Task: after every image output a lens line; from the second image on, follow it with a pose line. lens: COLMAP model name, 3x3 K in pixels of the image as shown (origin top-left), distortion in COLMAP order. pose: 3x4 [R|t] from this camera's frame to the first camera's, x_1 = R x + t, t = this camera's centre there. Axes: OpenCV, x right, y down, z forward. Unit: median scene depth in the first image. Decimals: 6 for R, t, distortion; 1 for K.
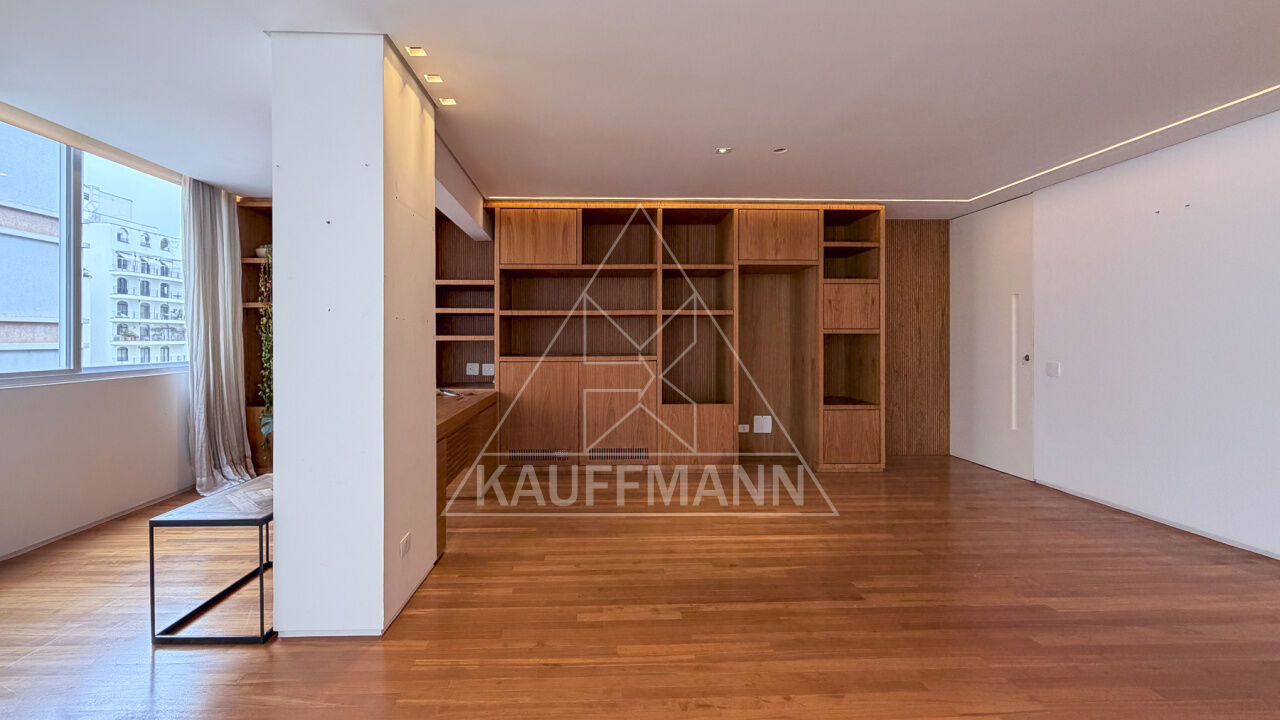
lens RADIAL K [[554.2, 0, 595.3], [0, 554.2, 334.7], [0, 0, 1]] dist [-0.015114, 0.000258]
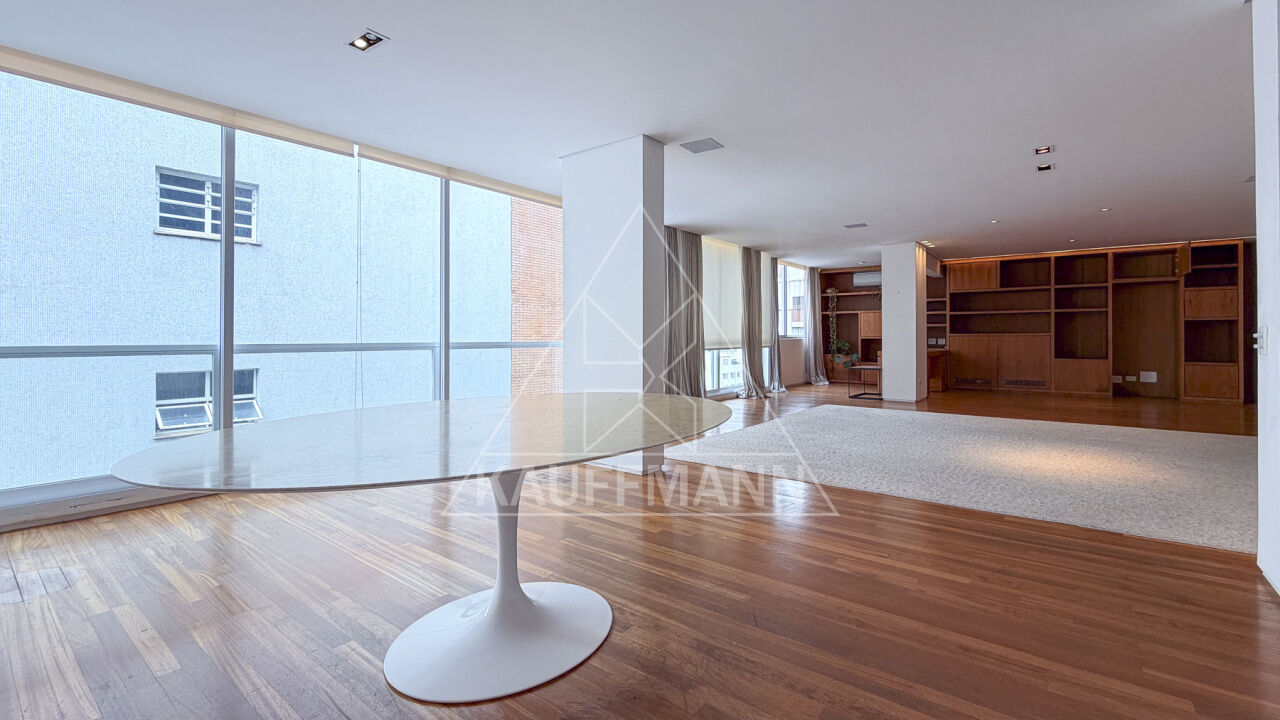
lens RADIAL K [[520.5, 0, 558.6], [0, 520.5, 331.9], [0, 0, 1]] dist [-0.001421, 0.000787]
pose [[0.703459, -0.002902, -0.710730, 0.192959], [0.001278, 0.999995, -0.002818, 0.035748], [0.710734, 0.001074, 0.703460, -1.488454]]
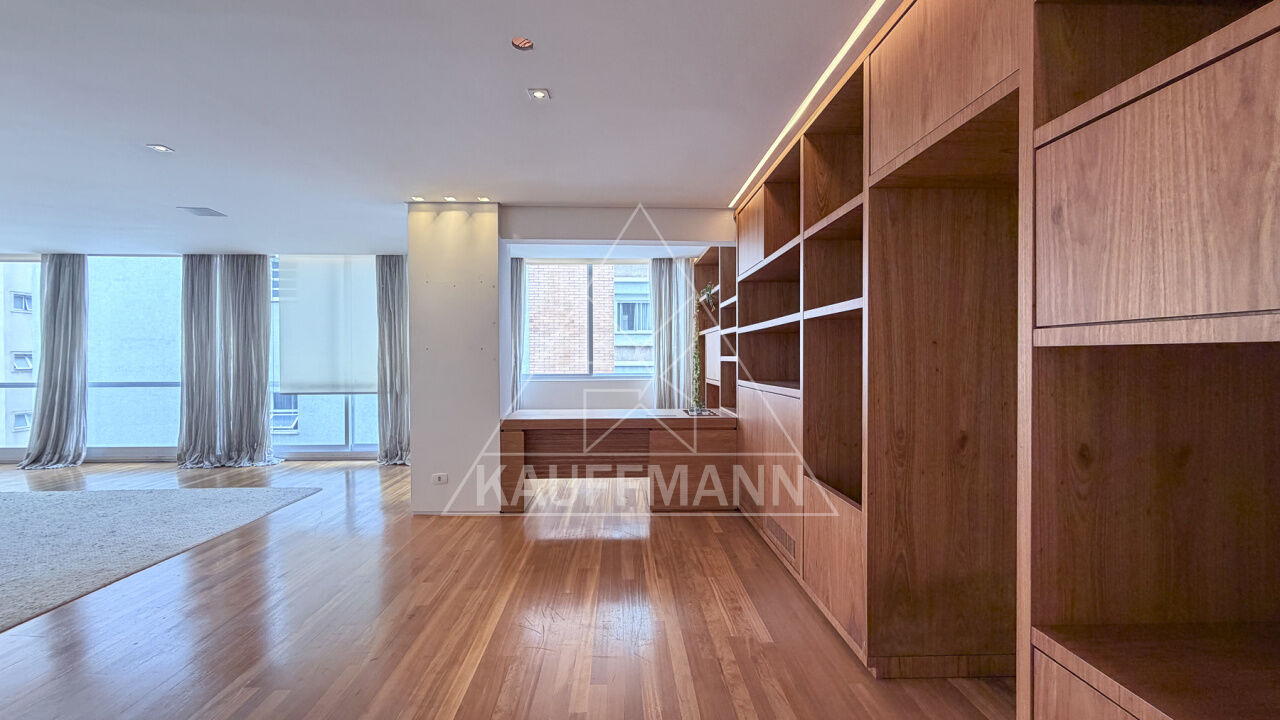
lens RADIAL K [[520.5, 0, 639.5], [0, 520.5, 360.3], [0, 0, 1]] dist [-0.001421, 0.000787]
pose [[-0.010783, 0.008312, -0.999907, 0.684871], [0.007832, 0.999935, 0.008228, -0.000832], [0.999911, -0.007743, -0.010847, 0.871104]]
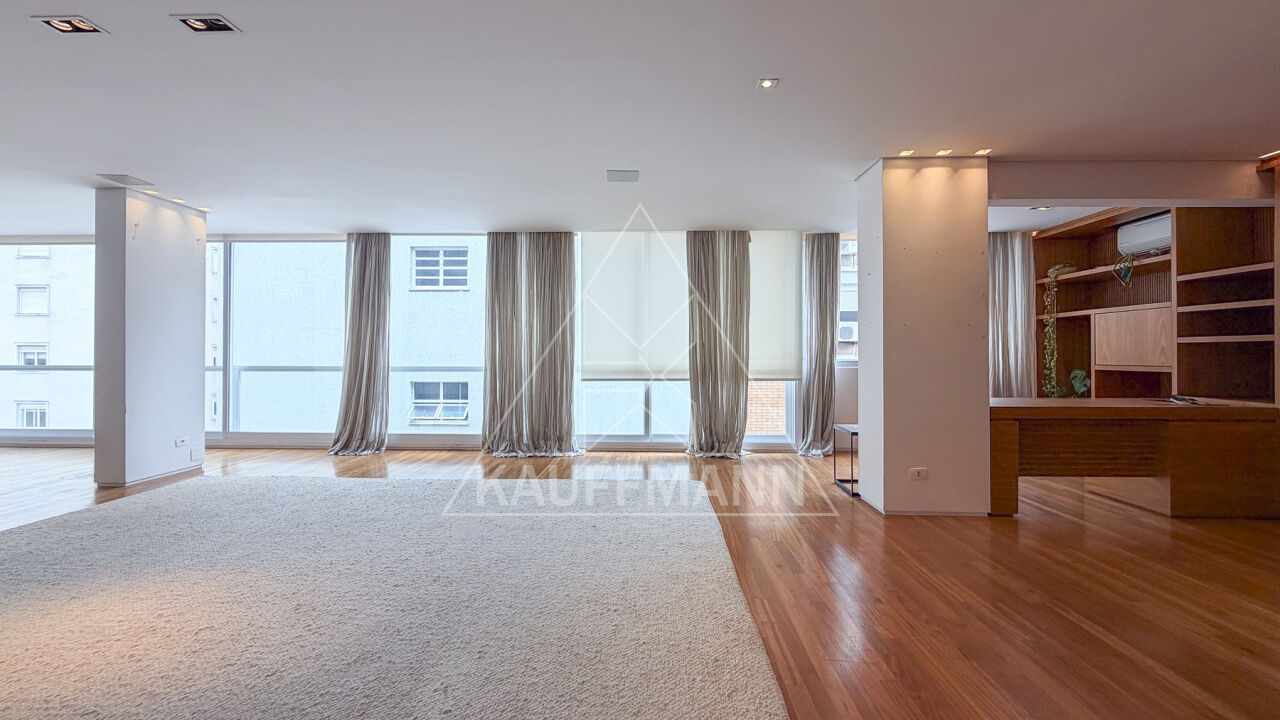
lens RADIAL K [[520.5, 0, 634.4], [0, 520.5, 355.1], [0, 0, 1]] dist [-0.001421, 0.000787]
pose [[-0.071177, 0.003727, -0.997457, 0.607161], [0.003427, 0.999988, 0.003492, 0.024521], [0.997458, -0.003170, -0.071189, 0.171227]]
